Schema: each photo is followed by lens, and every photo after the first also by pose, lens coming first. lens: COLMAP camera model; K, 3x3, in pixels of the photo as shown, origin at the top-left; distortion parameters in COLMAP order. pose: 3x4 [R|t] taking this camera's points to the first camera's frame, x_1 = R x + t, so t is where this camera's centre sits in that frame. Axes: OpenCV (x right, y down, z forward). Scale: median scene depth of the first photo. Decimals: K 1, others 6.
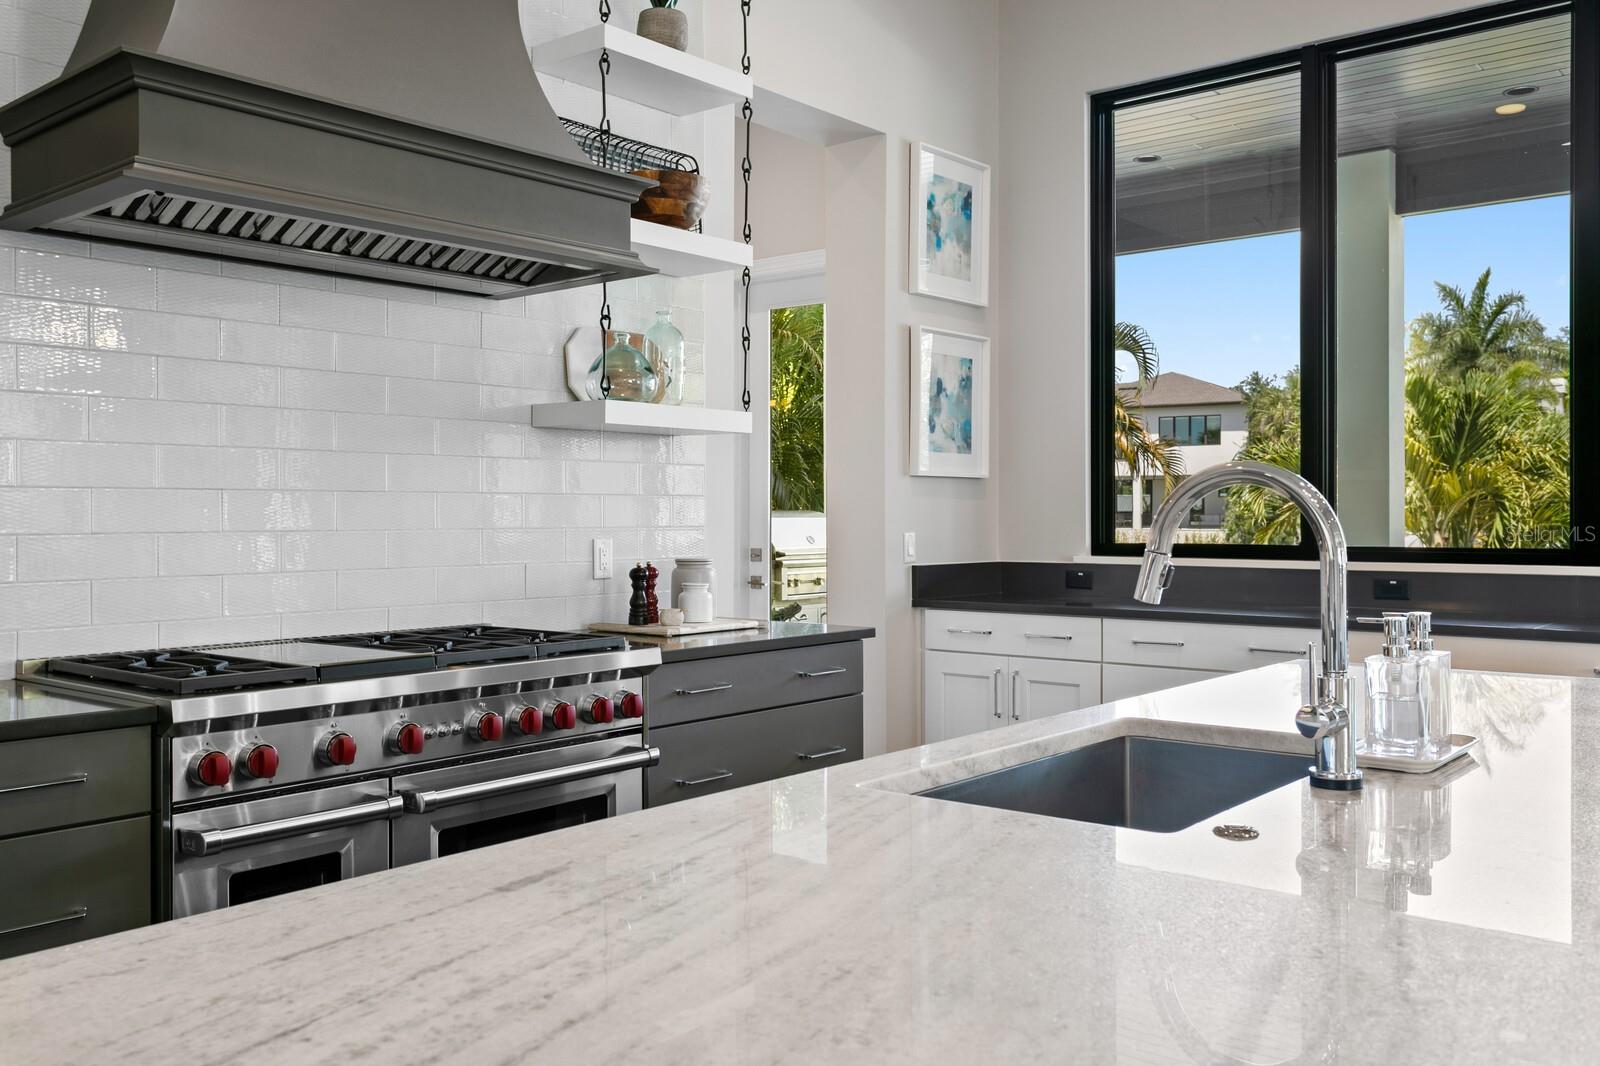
lens RADIAL K [[1371.8, 0, 794.6], [0, 1371.8, 519.1], [0, 0, 1]] dist [0.017914, 0.001999]
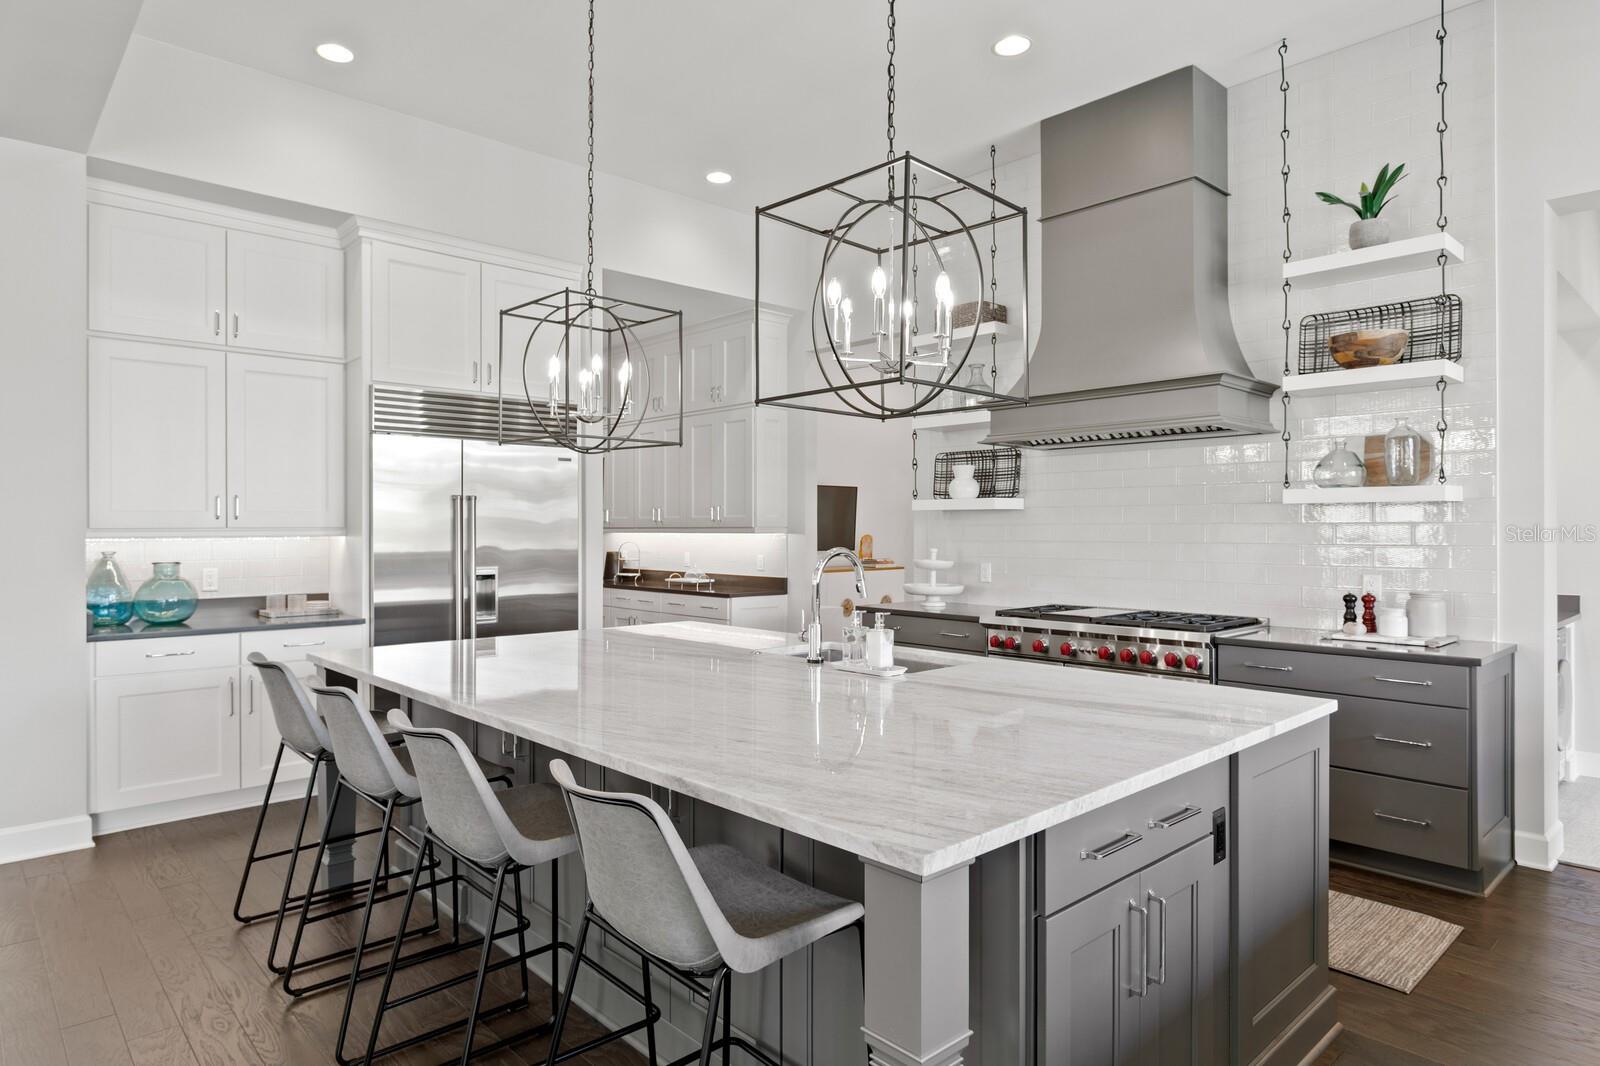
lens RADIAL K [[942.0, 0, 795.1], [0, 942.0, 529.6], [0, 0, 1]] dist [0.002233, 0.000885]
pose [[-0.139977, 0.001598, -0.990154, 0.939732], [-0.002744, 0.999994, 0.002002, -0.033249], [0.990151, 0.002997, -0.139971, 0.506545]]
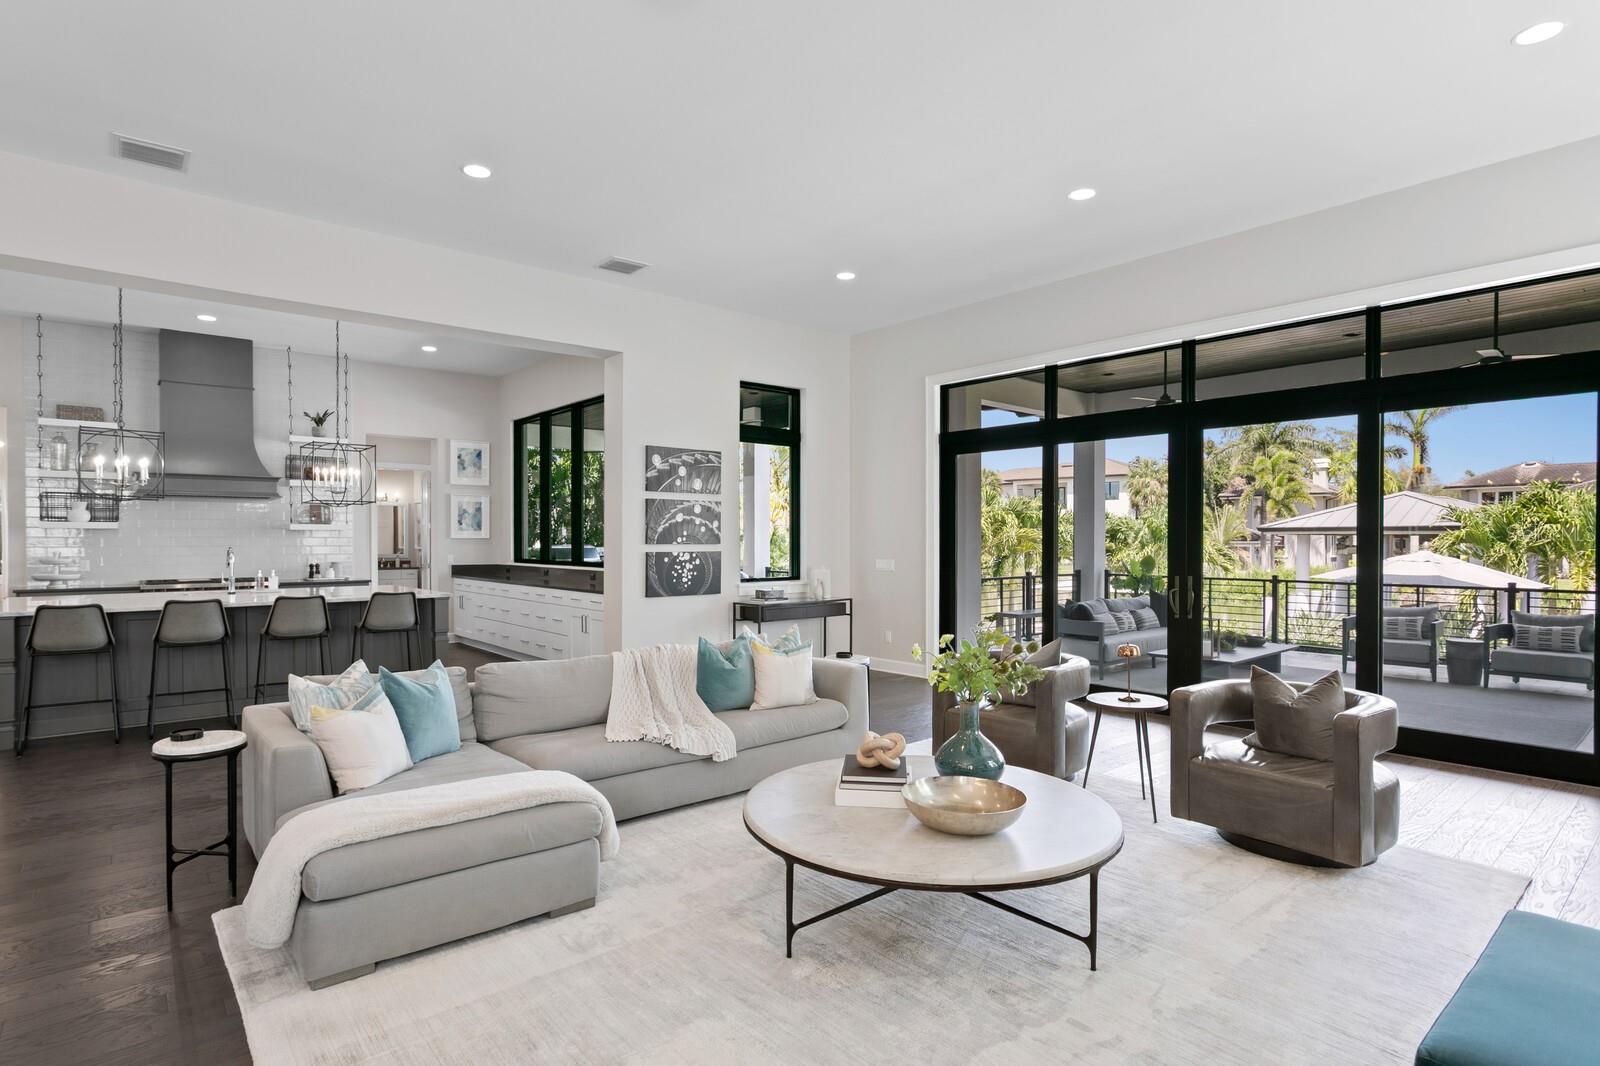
lens RADIAL K [[835.9, 0, 792.3], [0, 835.9, 537.0], [0, 0, 1]] dist [-0.005907, 0.003089]
pose [[0.986952, 0.004387, -0.160954, 1.579691], [-0.005108, 0.999979, -0.004070, -0.038532], [0.160932, 0.004839, 0.986954, -1.128269]]
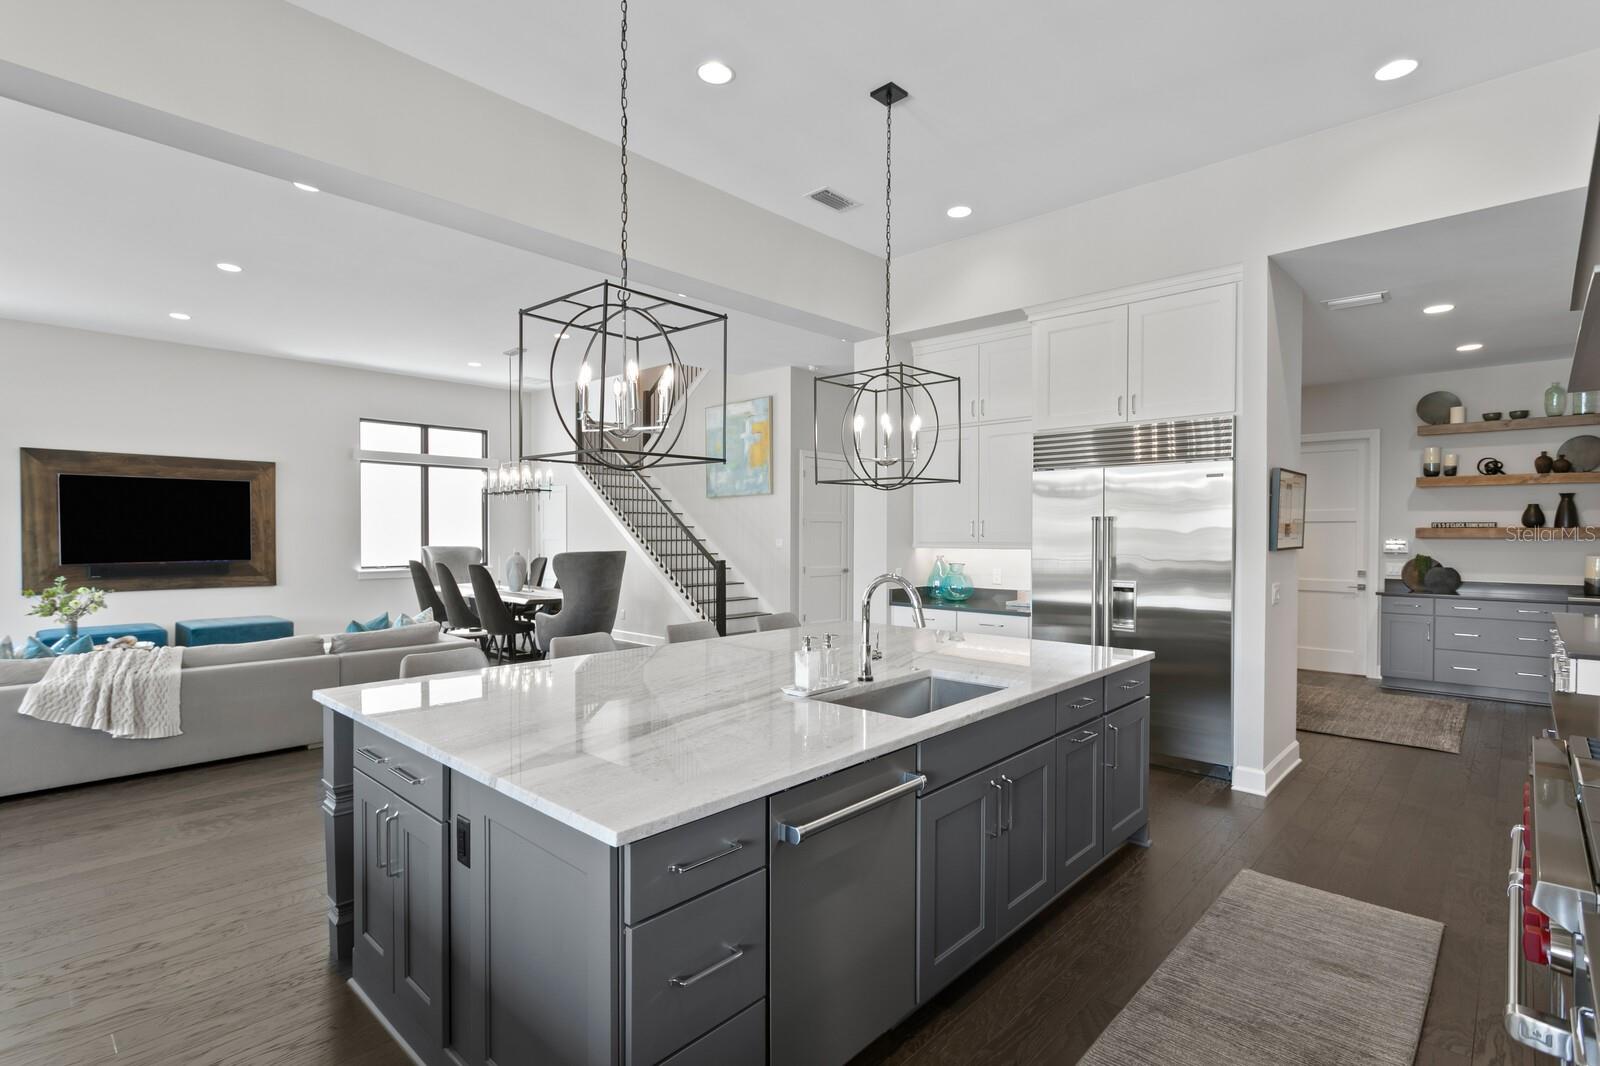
lens RADIAL K [[778.5, 0, 788.7], [0, 778.5, 542.2], [0, 0, 1]] dist [-0.002035, -0.000199]
pose [[-0.997117, -0.001443, 0.075861, 0.176317], [-0.000090, 0.999841, 0.017840, -0.055938], [-0.075875, 0.017782, -0.996959, 1.094089]]
